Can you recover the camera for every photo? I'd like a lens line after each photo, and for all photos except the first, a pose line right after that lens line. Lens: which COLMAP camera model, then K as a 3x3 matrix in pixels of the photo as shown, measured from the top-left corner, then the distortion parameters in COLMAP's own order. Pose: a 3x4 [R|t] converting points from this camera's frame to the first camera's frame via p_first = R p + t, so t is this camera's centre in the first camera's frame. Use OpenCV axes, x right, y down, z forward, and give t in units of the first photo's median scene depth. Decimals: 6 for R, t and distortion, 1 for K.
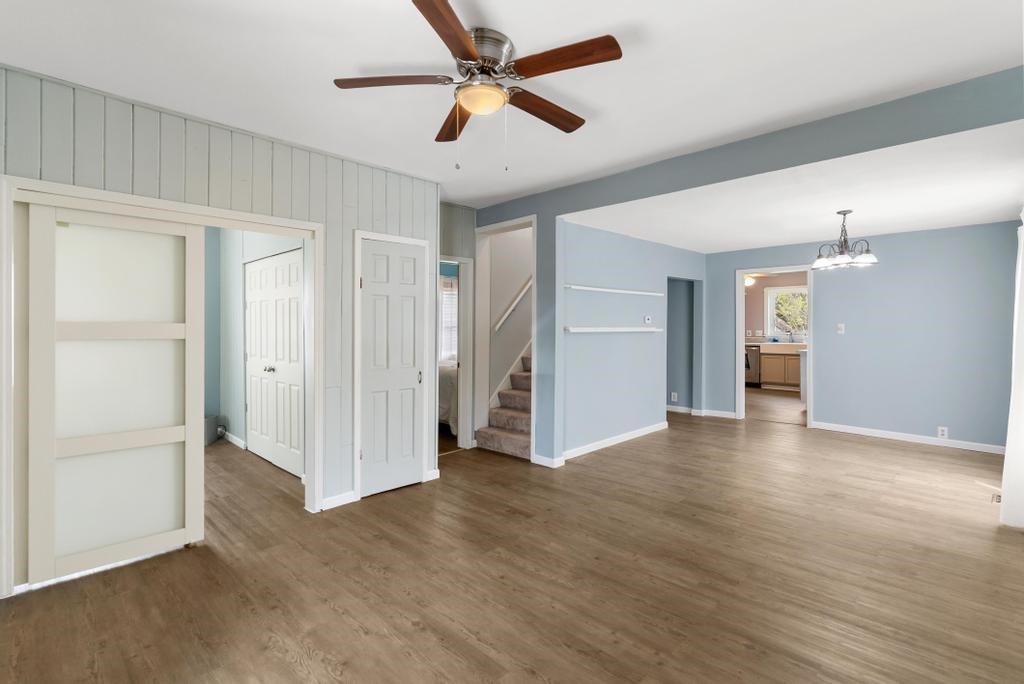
lens RADIAL K [[492.5, 0, 510.3], [0, 492.5, 328.8], [0, 0, 1]] dist [-0.000321, -0.000512]
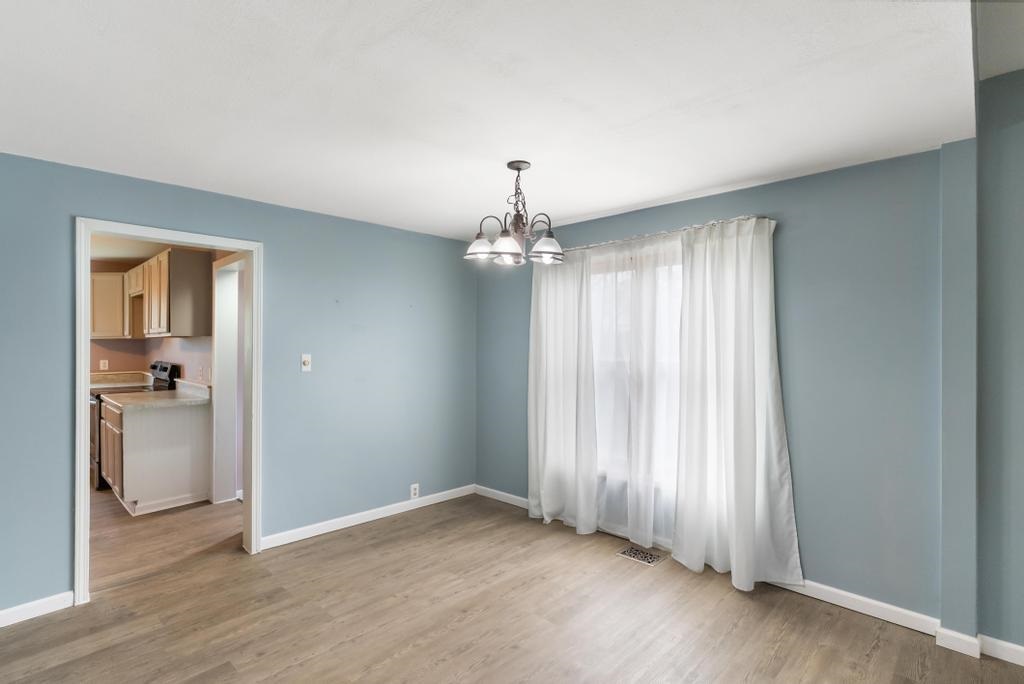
lens RADIAL K [[492.5, 0, 513.6], [0, 492.5, 342.2], [0, 0, 1]] dist [-0.000321, -0.000512]
pose [[-0.021230, 0.005410, 0.999760, 0.093855], [0.007116, 0.999961, -0.005260, -0.023813], [-0.999749, 0.007002, -0.021268, 0.917439]]
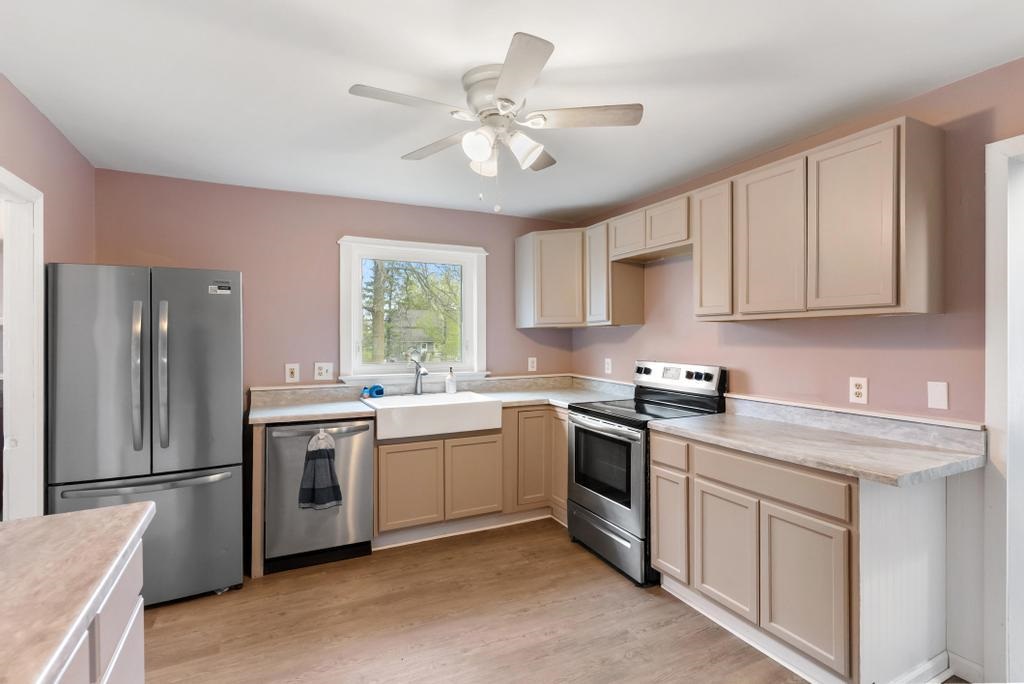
lens RADIAL K [[492.5, 0, 511.8], [0, 492.5, 335.1], [0, 0, 1]] dist [-0.000321, -0.000512]
pose [[0.323674, 0.007058, 0.946142, 0.494665], [0.008470, 0.999911, -0.010356, -0.024140], [-0.946131, 0.011366, 0.323585, 1.652528]]
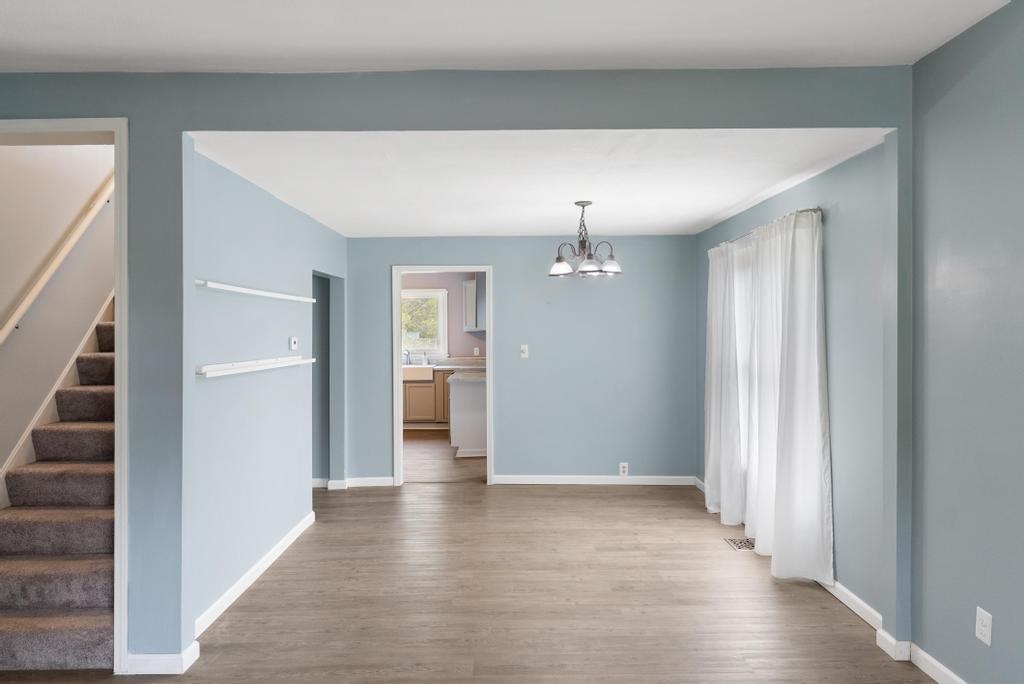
lens RADIAL K [[695.0, 0, 512.4], [0, 695.0, 335.9], [0, 0, 1]] dist [-0.004156, 0.004893]
pose [[0.700084, -0.007400, 0.714022, -0.148192], [0.010063, 0.999949, 0.000498, -0.030152], [-0.713989, 0.006837, 0.700123, 0.296082]]
